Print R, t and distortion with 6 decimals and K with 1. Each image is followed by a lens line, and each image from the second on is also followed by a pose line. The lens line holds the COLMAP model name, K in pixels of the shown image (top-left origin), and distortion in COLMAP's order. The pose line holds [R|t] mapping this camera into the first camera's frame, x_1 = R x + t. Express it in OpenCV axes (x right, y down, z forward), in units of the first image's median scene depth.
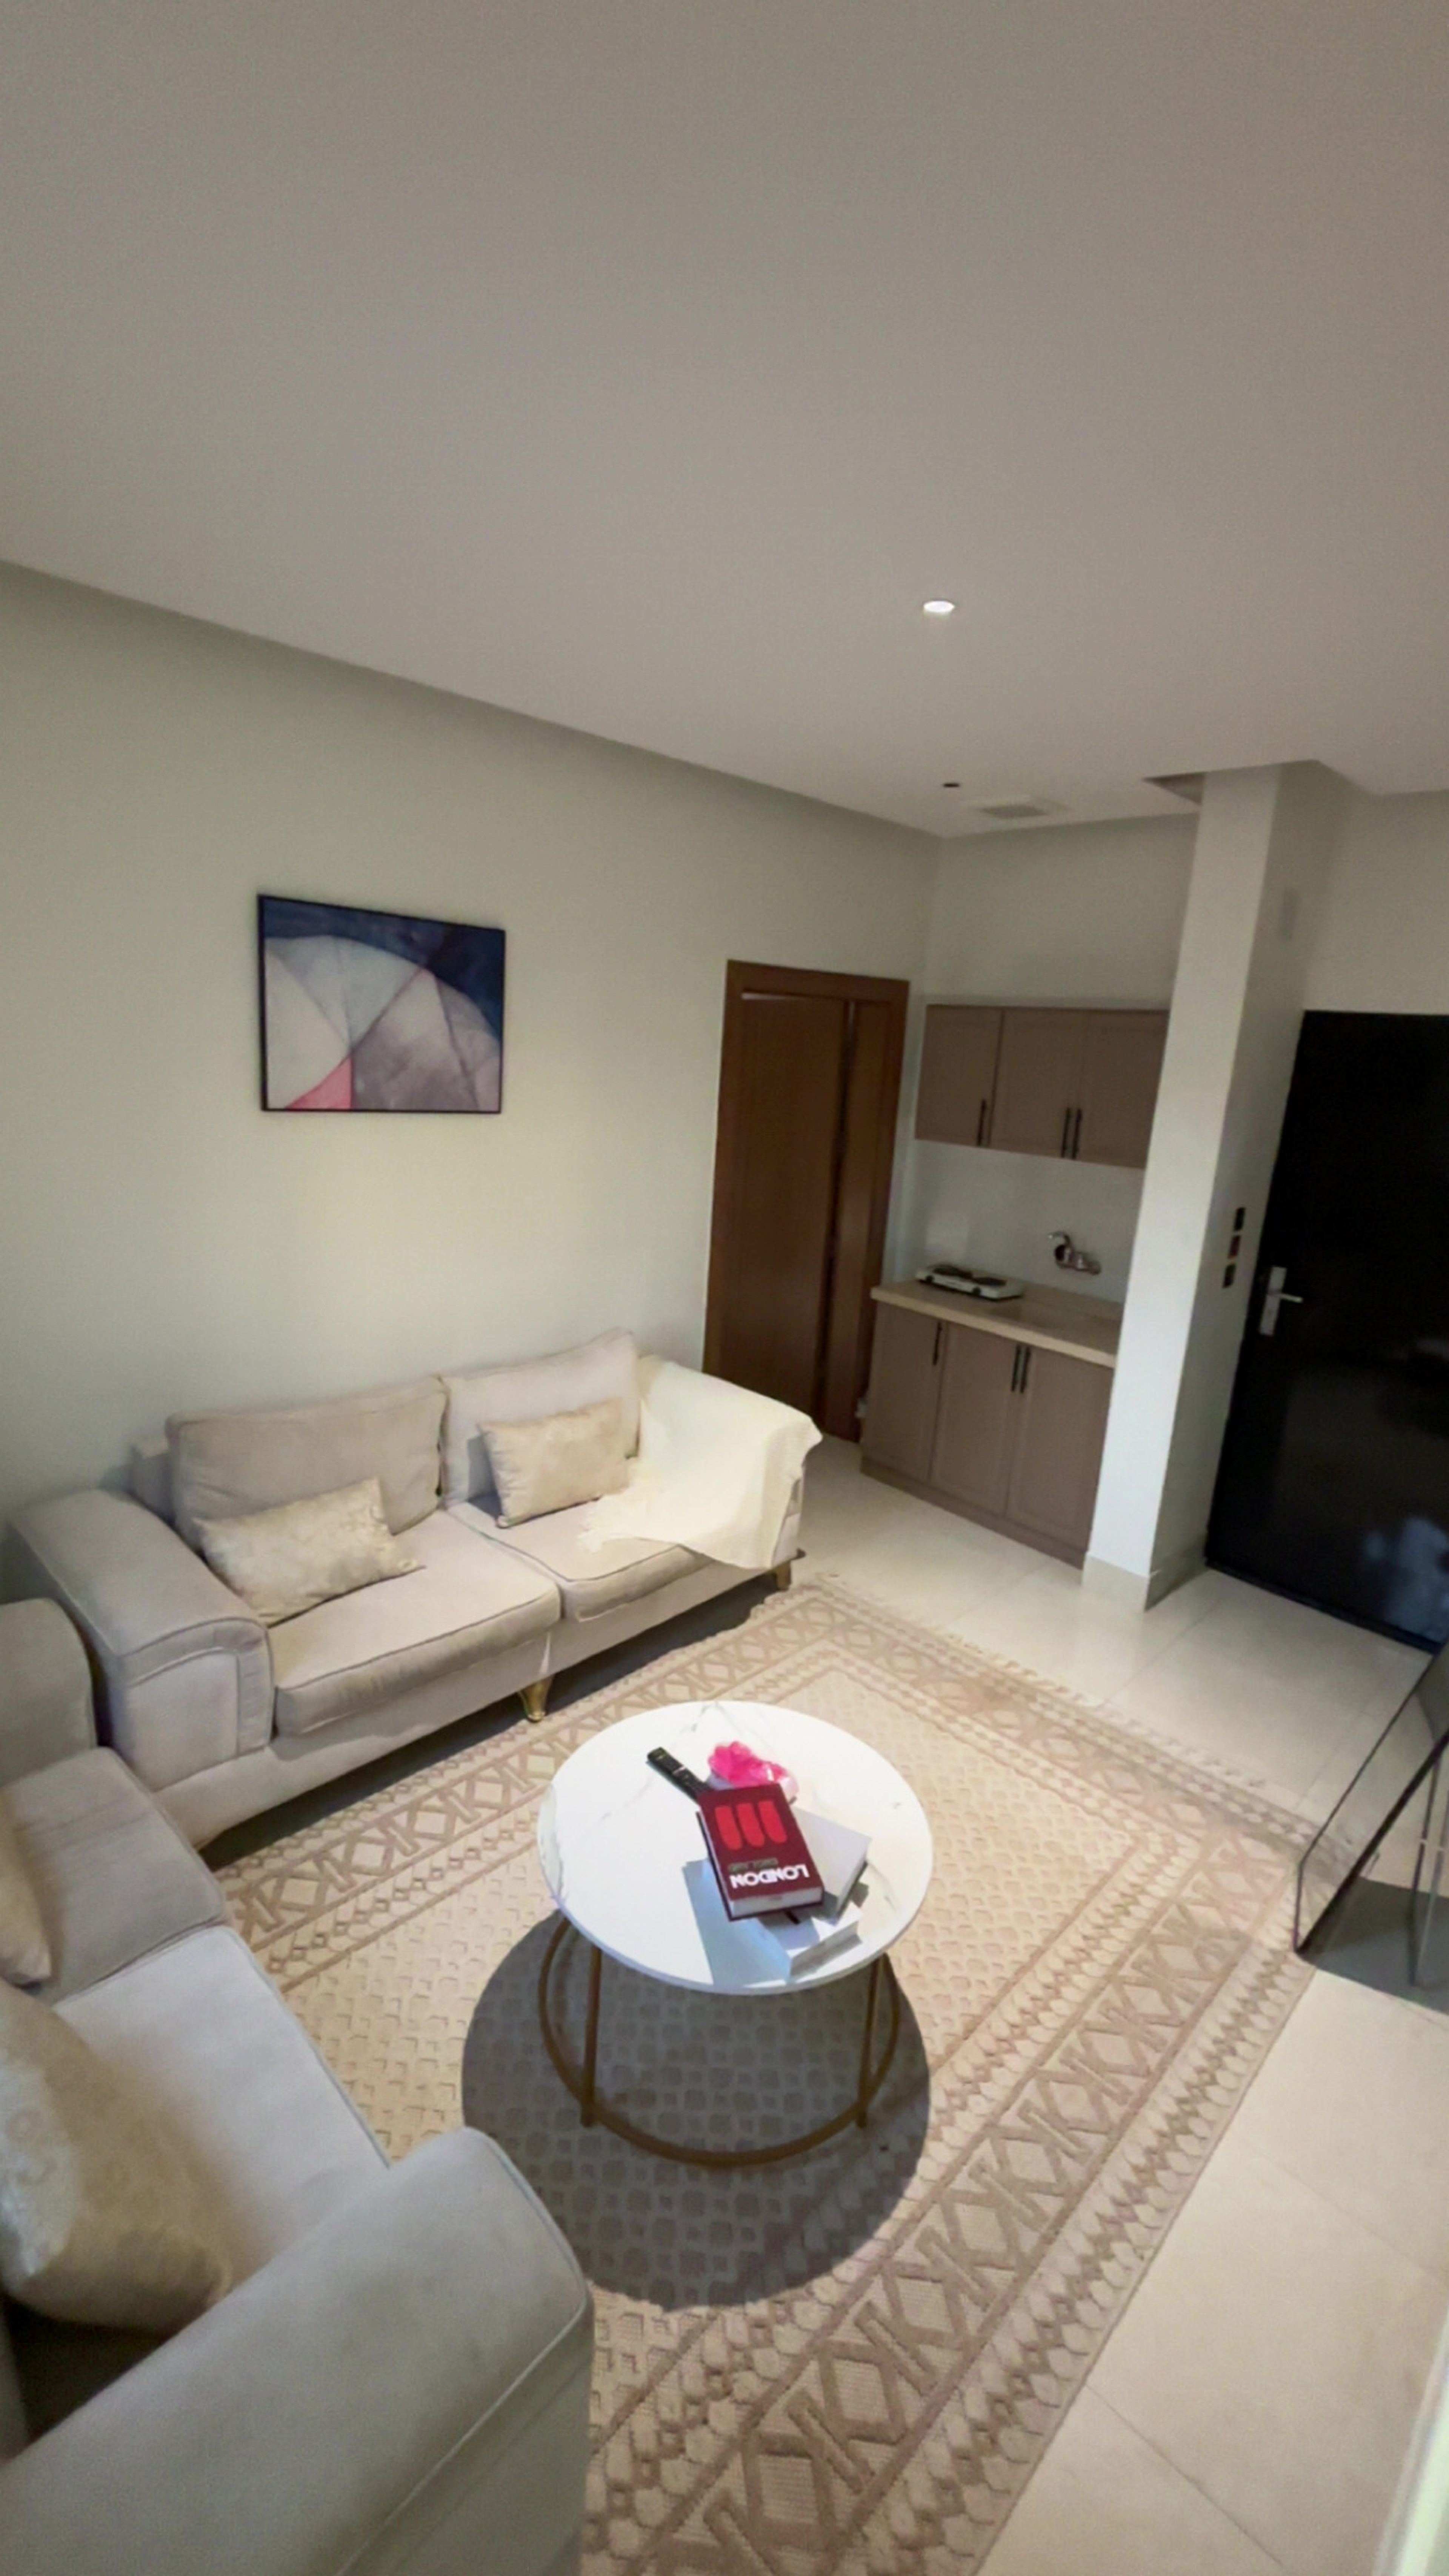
lens RADIAL K [[1079.3, 0, 724.7], [0, 1079.3, 1289.1], [0, 0, 1]] dist [-0.002021, -0.000141]
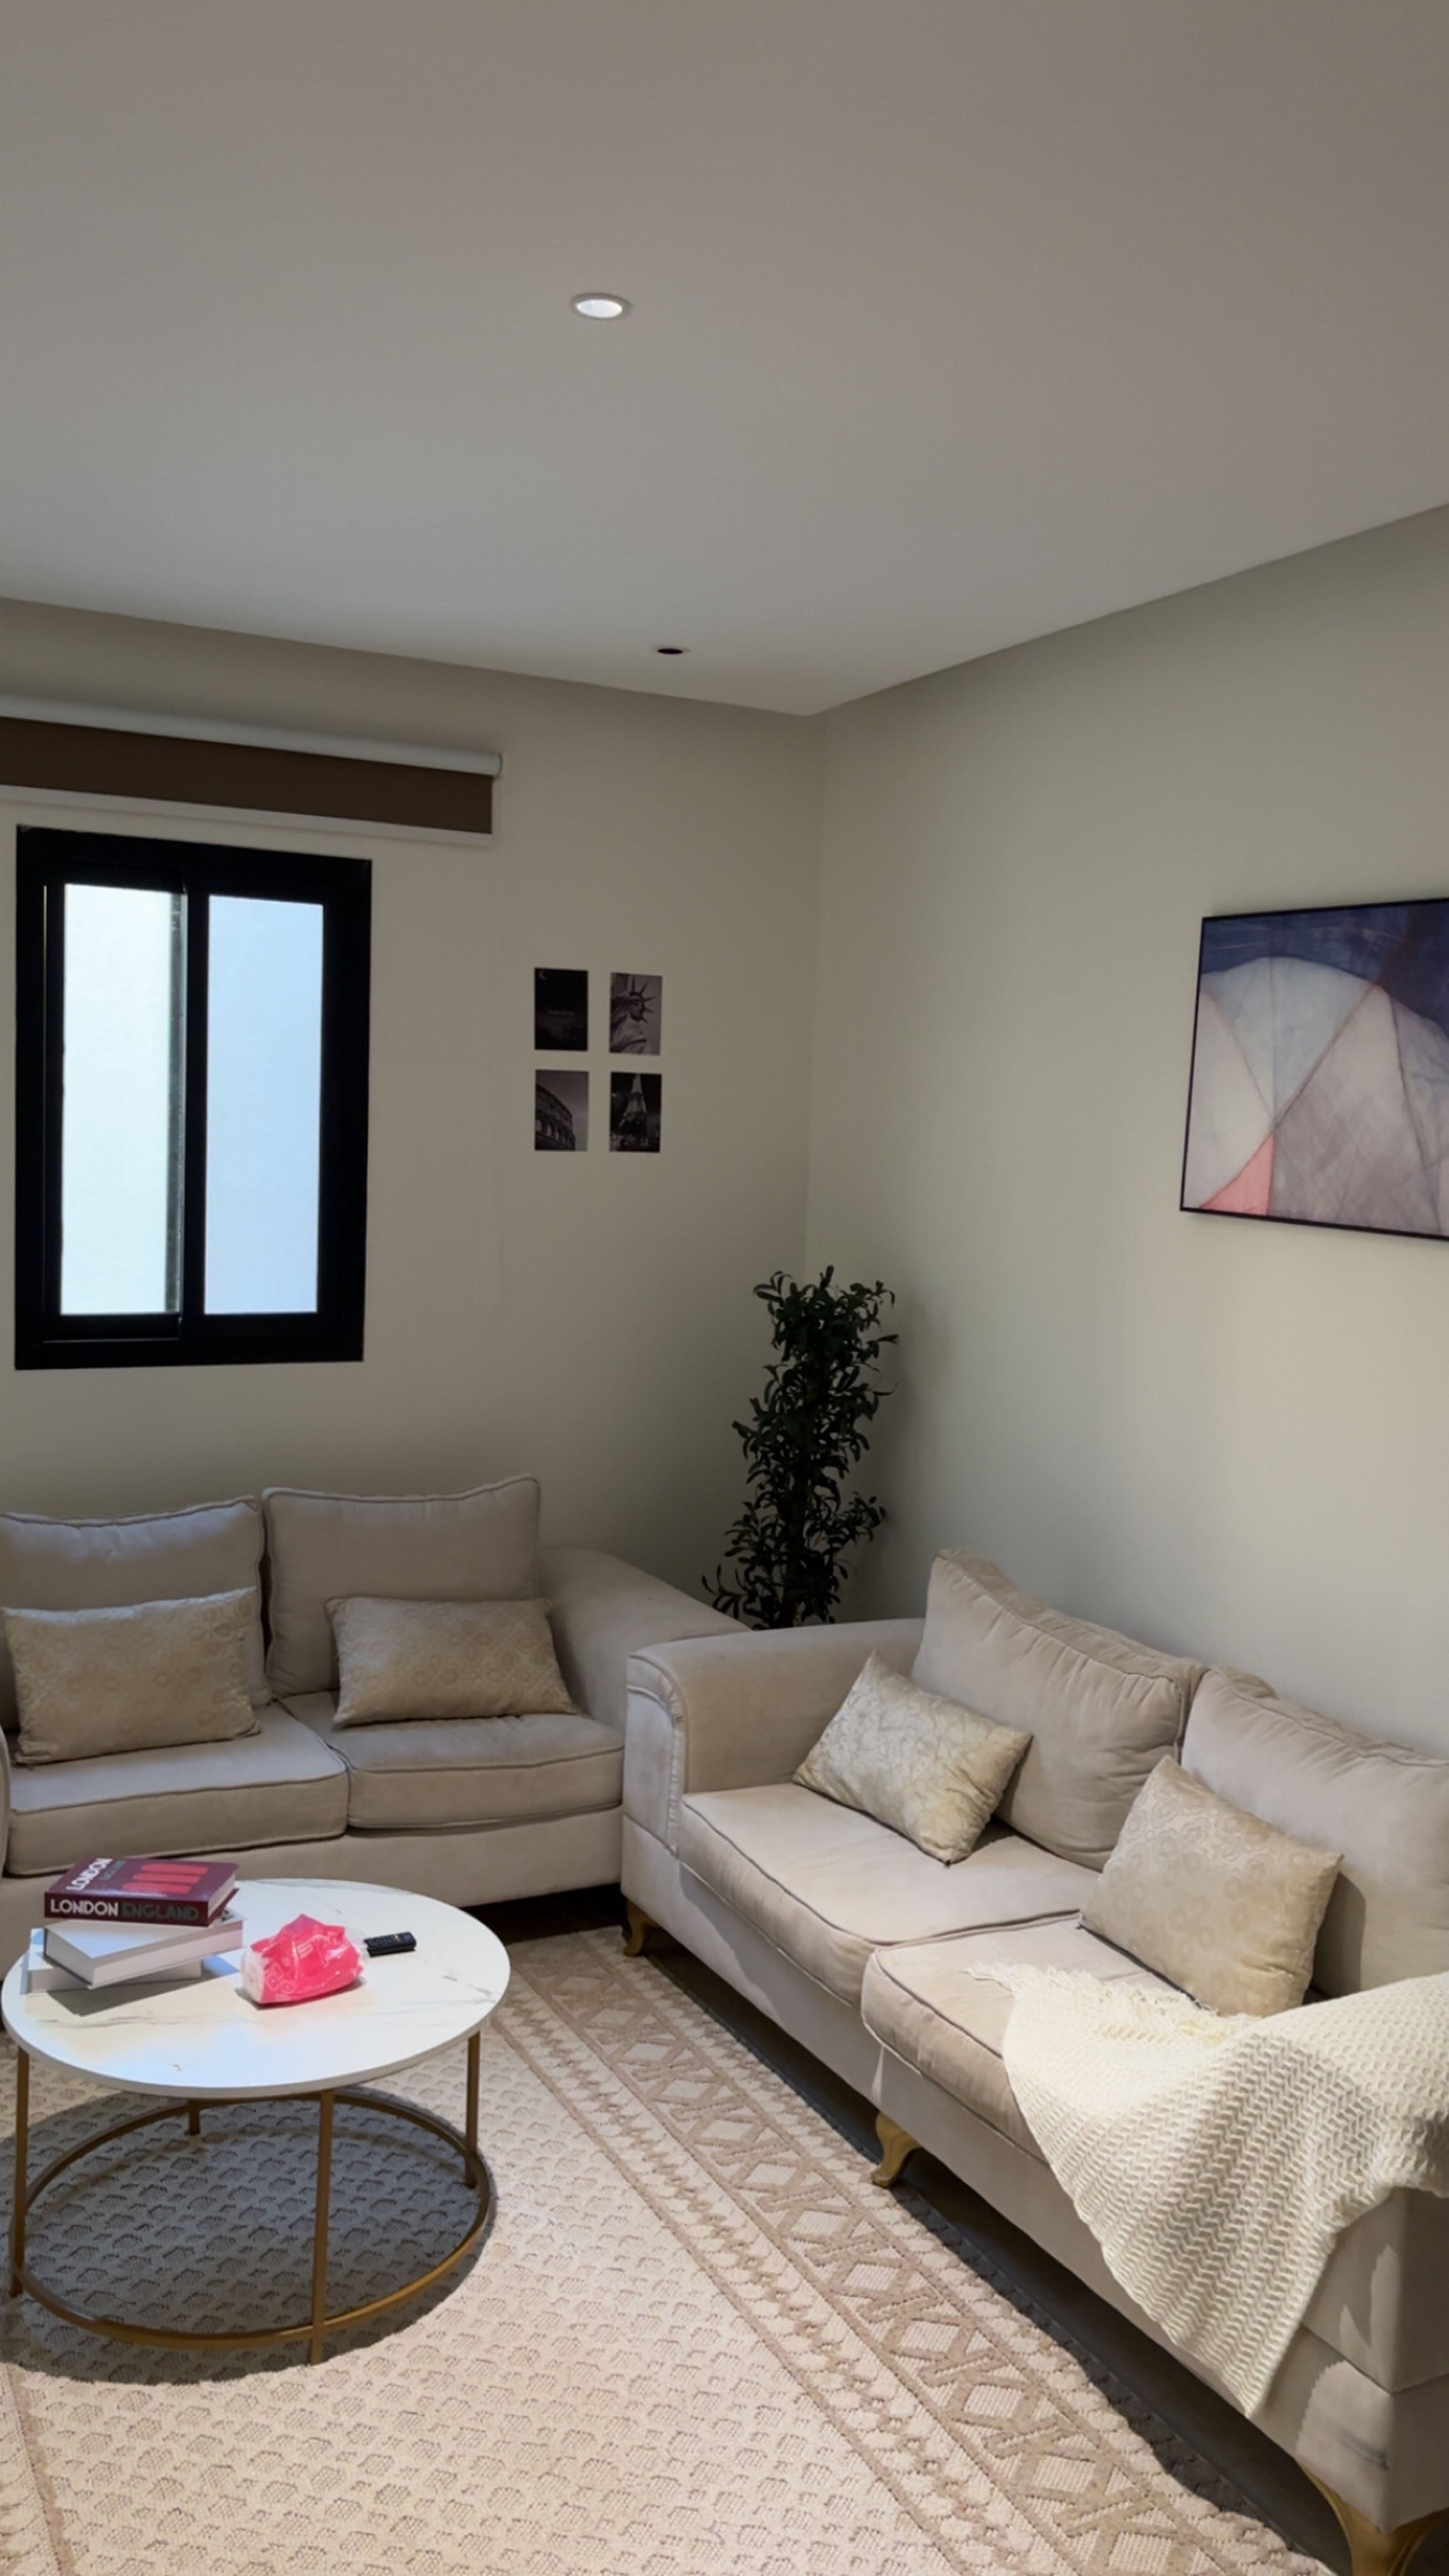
lens RADIAL K [[2048.7, 0, 729.0], [0, 2048.7, 1284.3], [0, 0, 1]] dist [0.069931, 0.008495]
pose [[-0.309365, 0.005109, -0.950930, 0.909276], [-0.275166, 0.956725, 0.094659, -0.156118], [0.910262, 0.290948, -0.294571, 1.081132]]
